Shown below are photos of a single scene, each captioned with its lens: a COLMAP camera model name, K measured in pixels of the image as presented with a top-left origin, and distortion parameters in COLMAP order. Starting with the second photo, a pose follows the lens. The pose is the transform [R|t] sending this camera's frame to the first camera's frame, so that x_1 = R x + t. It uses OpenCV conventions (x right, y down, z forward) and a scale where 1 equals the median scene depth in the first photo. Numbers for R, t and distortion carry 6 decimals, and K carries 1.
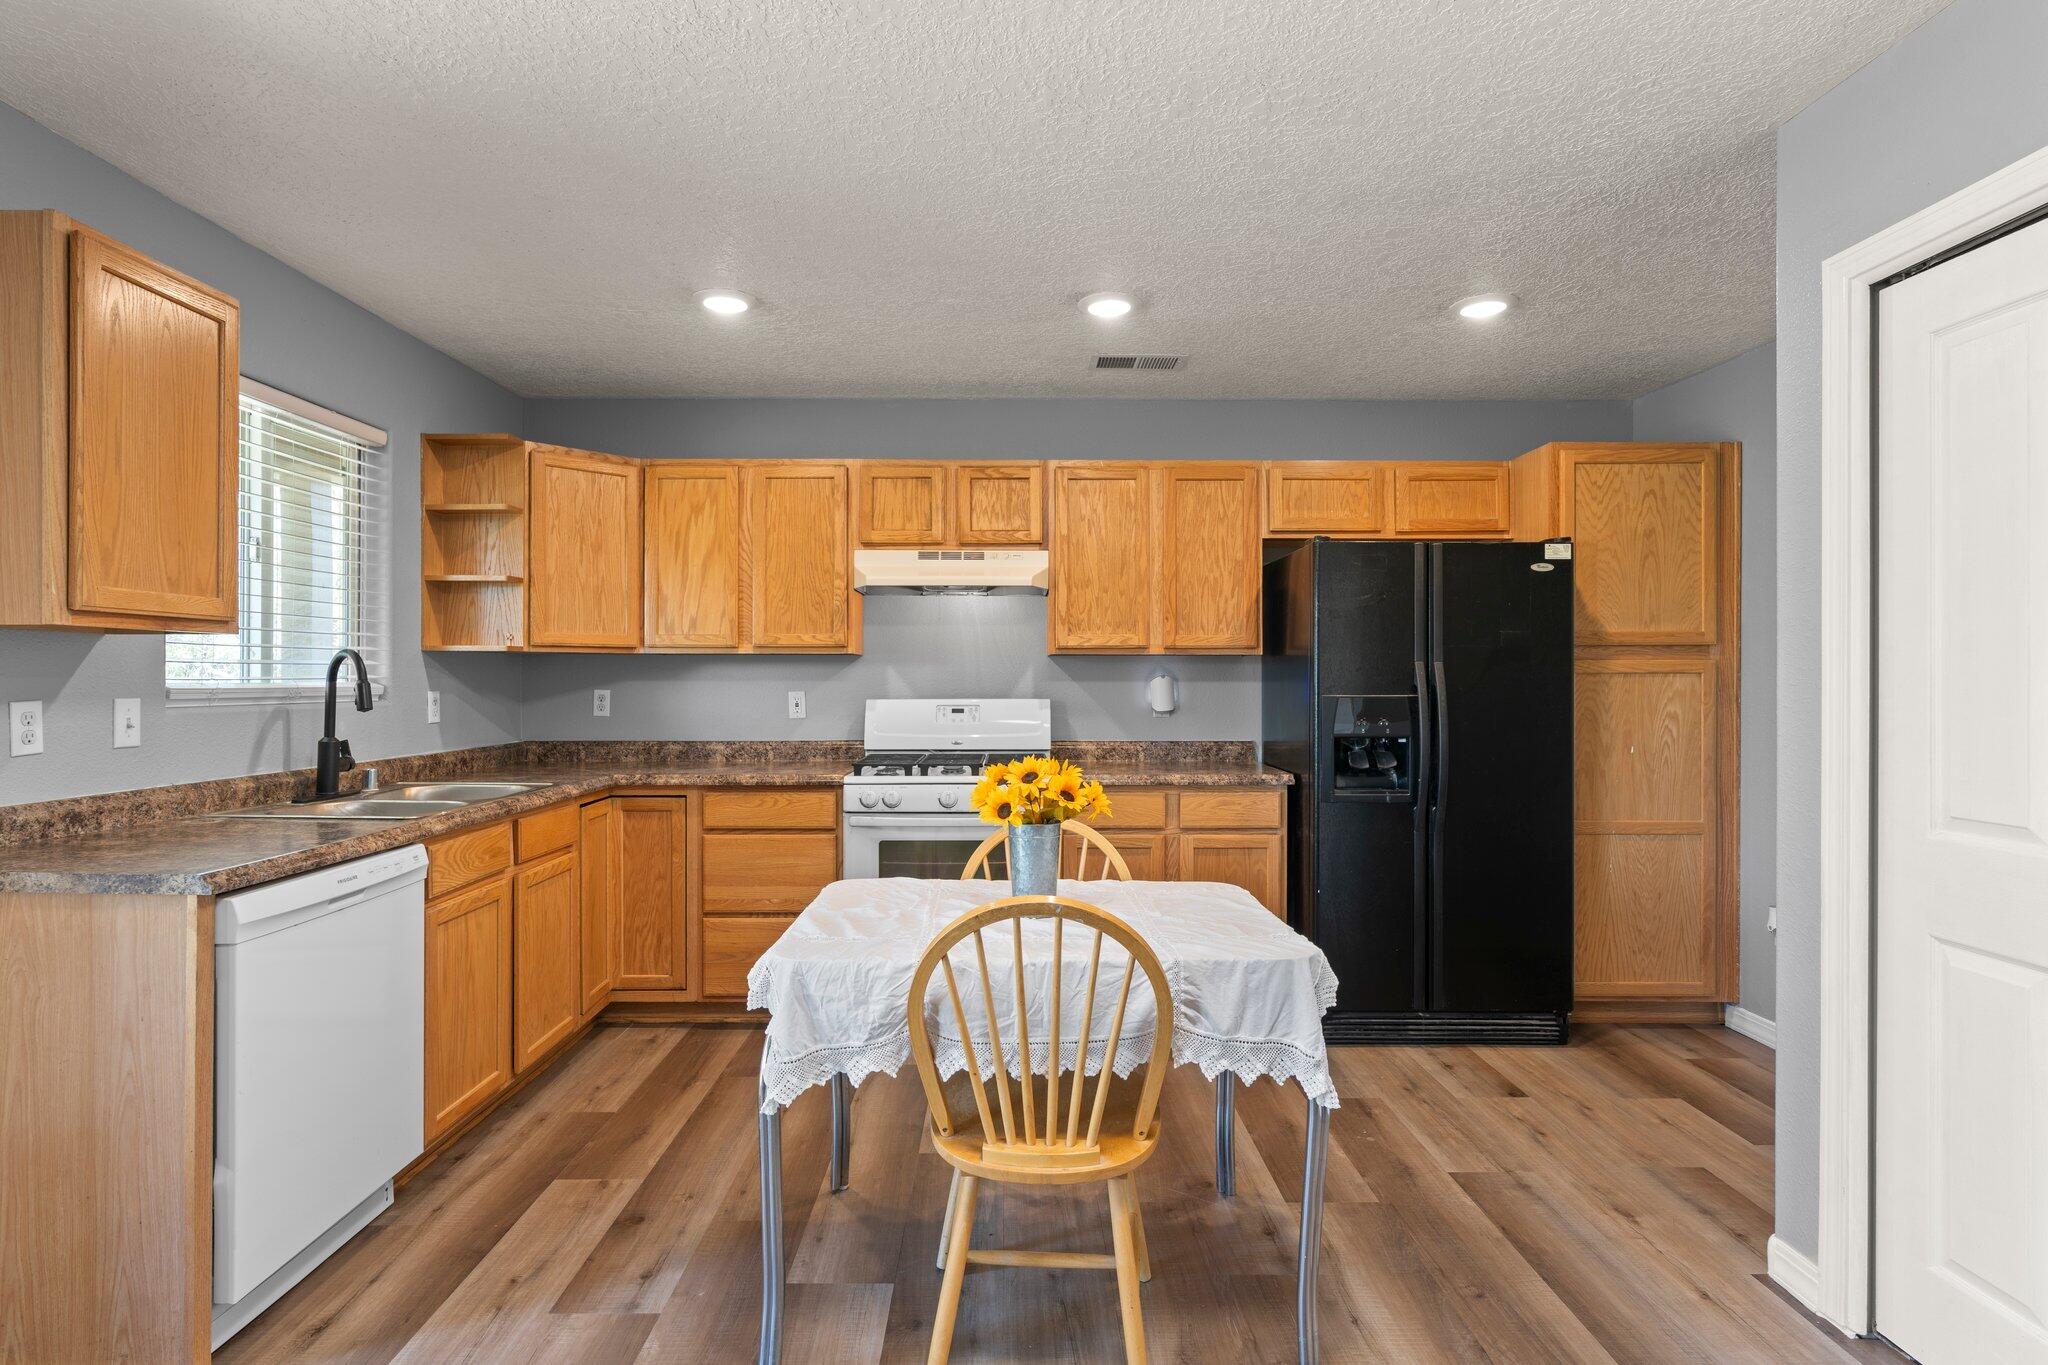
lens RADIAL K [[1035.4, 0, 1007.3], [0, 1035.4, 674.9], [0, 0, 1]] dist [-0.006375, 0.003117]
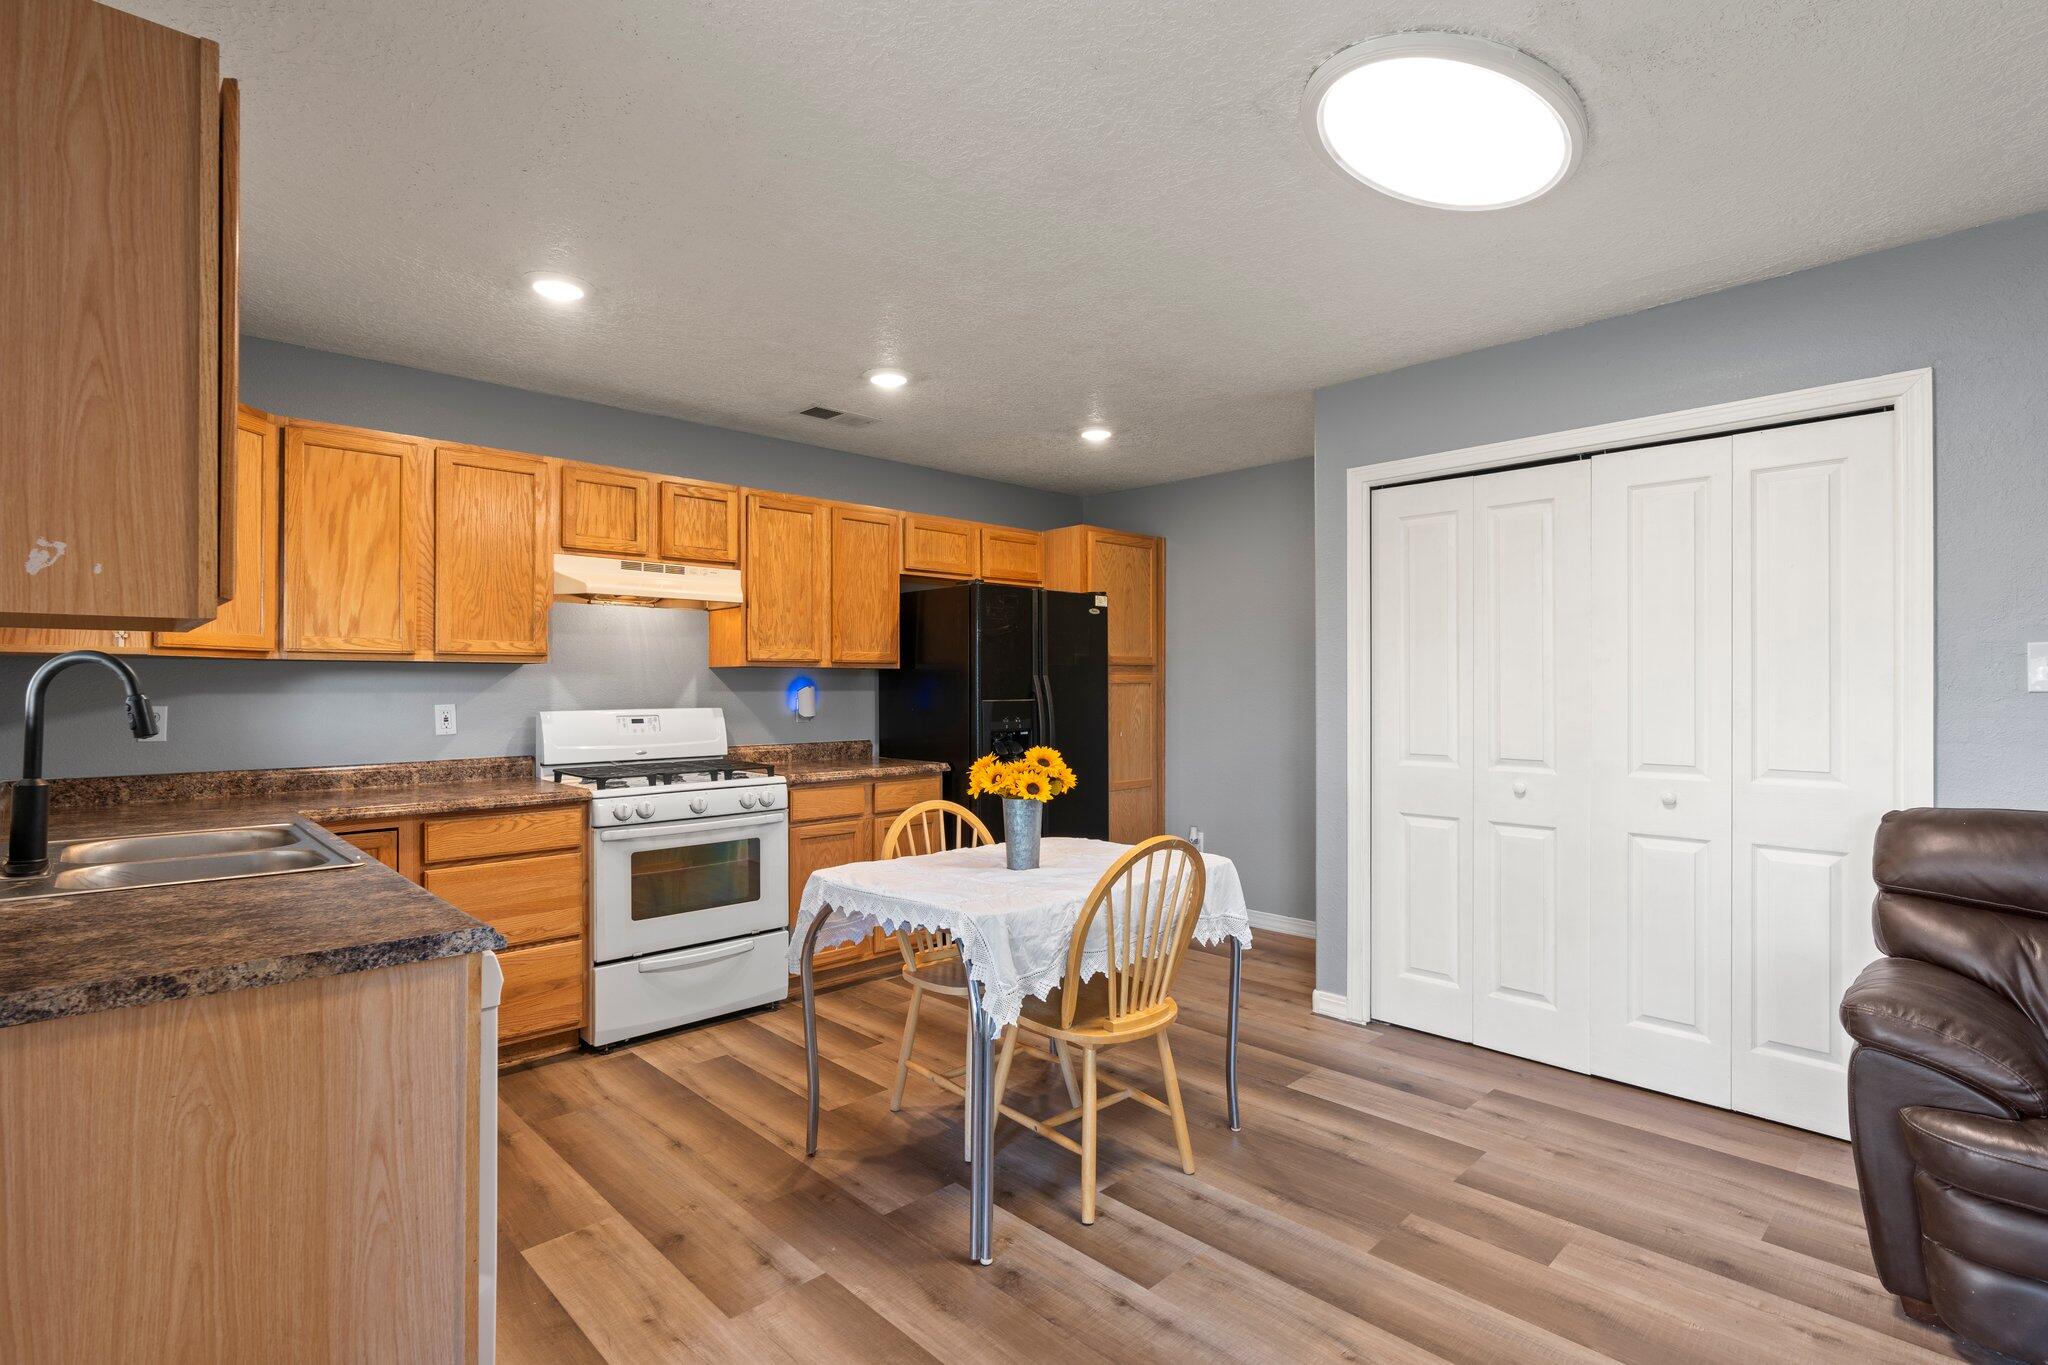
lens RADIAL K [[993.2, 0, 1016.9], [0, 993.2, 681.1], [0, 0, 1]] dist [-0.005438, 0.001869]
pose [[0.718512, 0.000956, 0.695514, -0.518978], [0.000646, 0.999998, -0.002041, -0.002319], [-0.695515, 0.001916, 0.718509, 0.059940]]
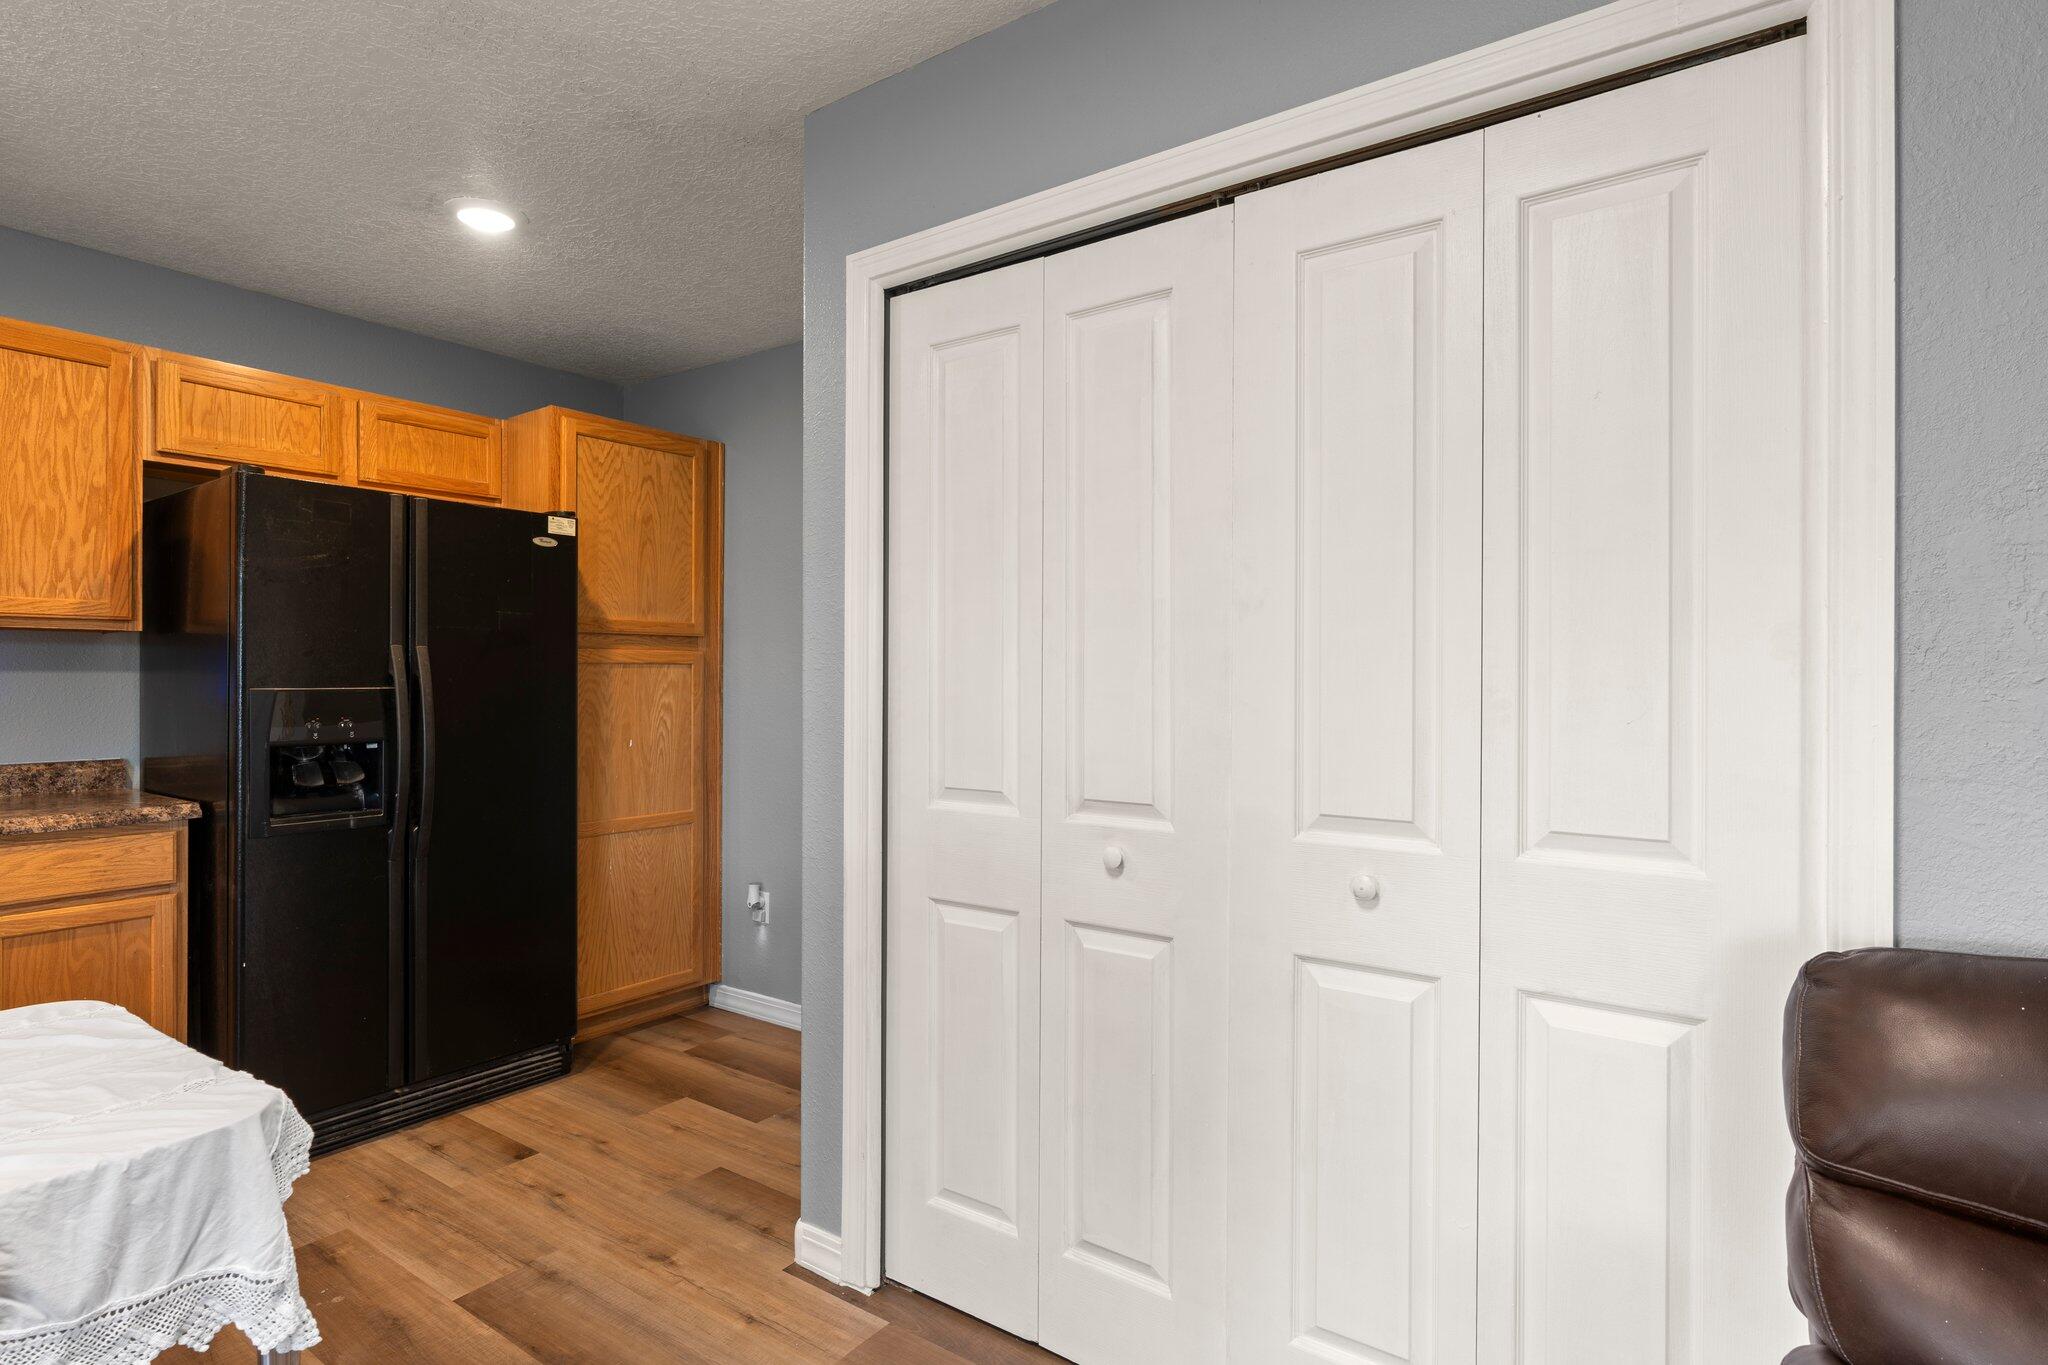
lens RADIAL K [[1035.4, 0, 1019.5], [0, 1035.4, 676.2], [0, 0, 1]] dist [-0.006375, 0.003117]
pose [[0.578498, 0.002206, 0.815681, 0.028913], [-0.002906, 0.999996, -0.000644, 0.009603], [-0.815679, -0.001998, 0.578501, 0.148656]]
